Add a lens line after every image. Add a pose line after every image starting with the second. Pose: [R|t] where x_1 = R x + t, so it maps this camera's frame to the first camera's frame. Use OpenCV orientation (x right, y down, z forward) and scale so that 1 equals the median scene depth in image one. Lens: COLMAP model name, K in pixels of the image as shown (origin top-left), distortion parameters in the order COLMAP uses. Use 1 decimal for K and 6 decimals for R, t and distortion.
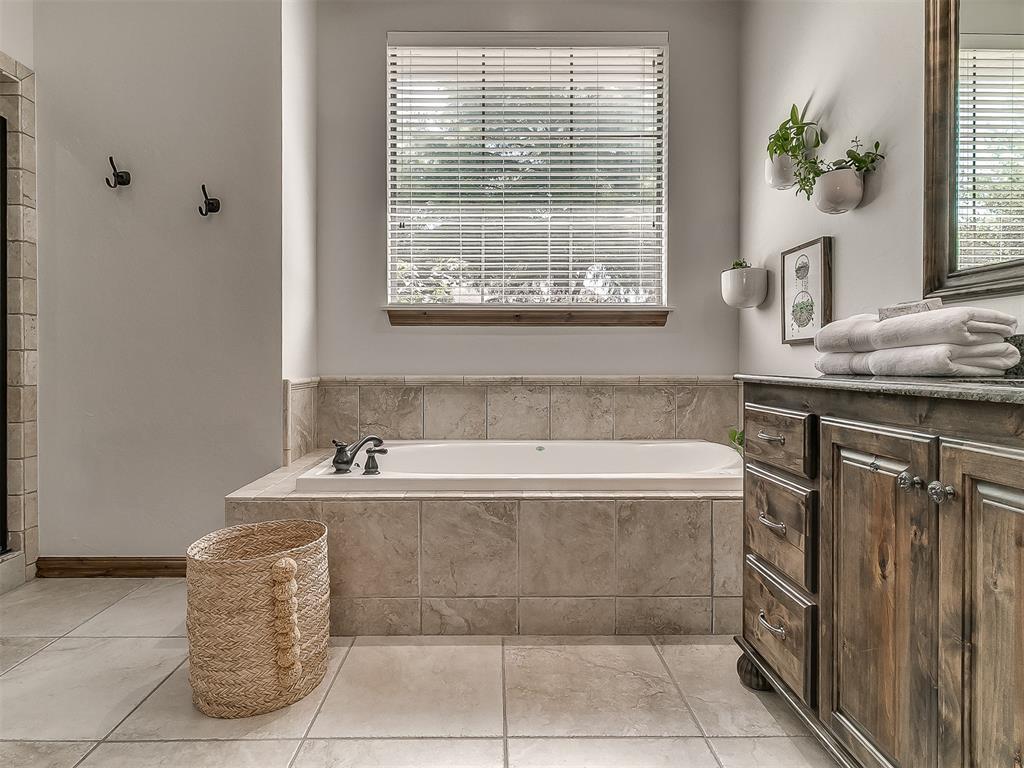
lens RADIAL K [[534.2, 0, 509.3], [0, 534.2, 359.7], [0, 0, 1]] dist [-0.000811, -0.000258]
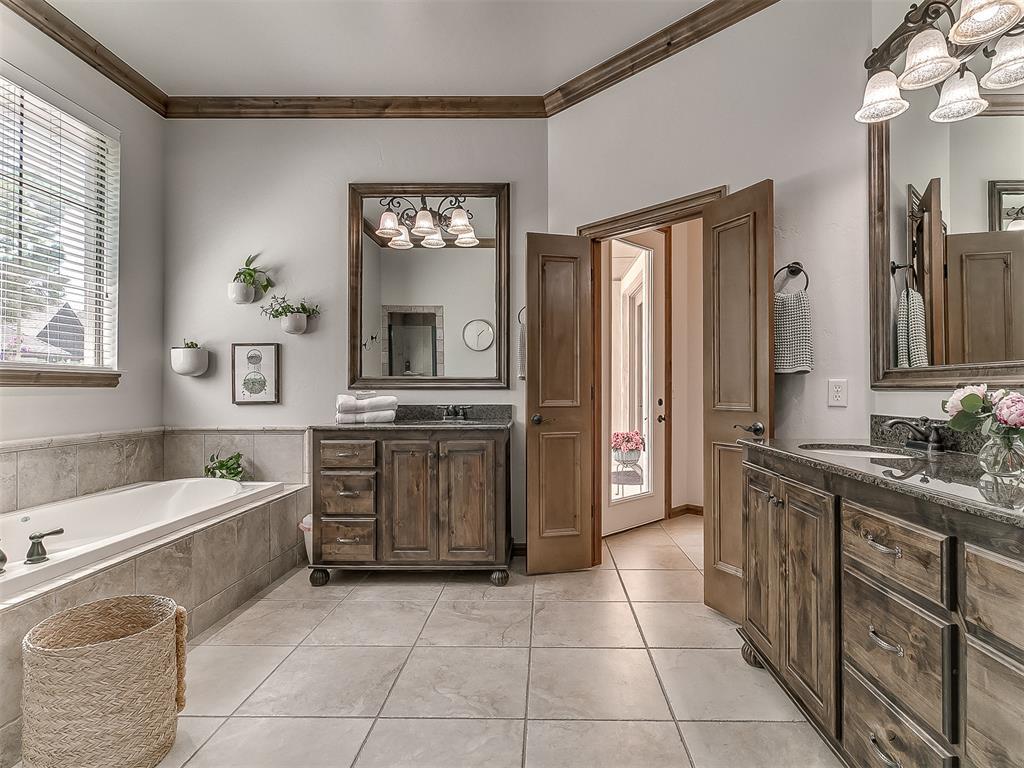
lens RADIAL K [[542.4, 0, 508.0], [0, 542.4, 377.8], [0, 0, 1]] dist [0.001702, 0.000260]
pose [[0.070594, 0.023828, 0.997221, -1.079349], [0.002226, 0.999708, -0.024045, -0.071935], [-0.997503, 0.003918, 0.070520, 0.123630]]
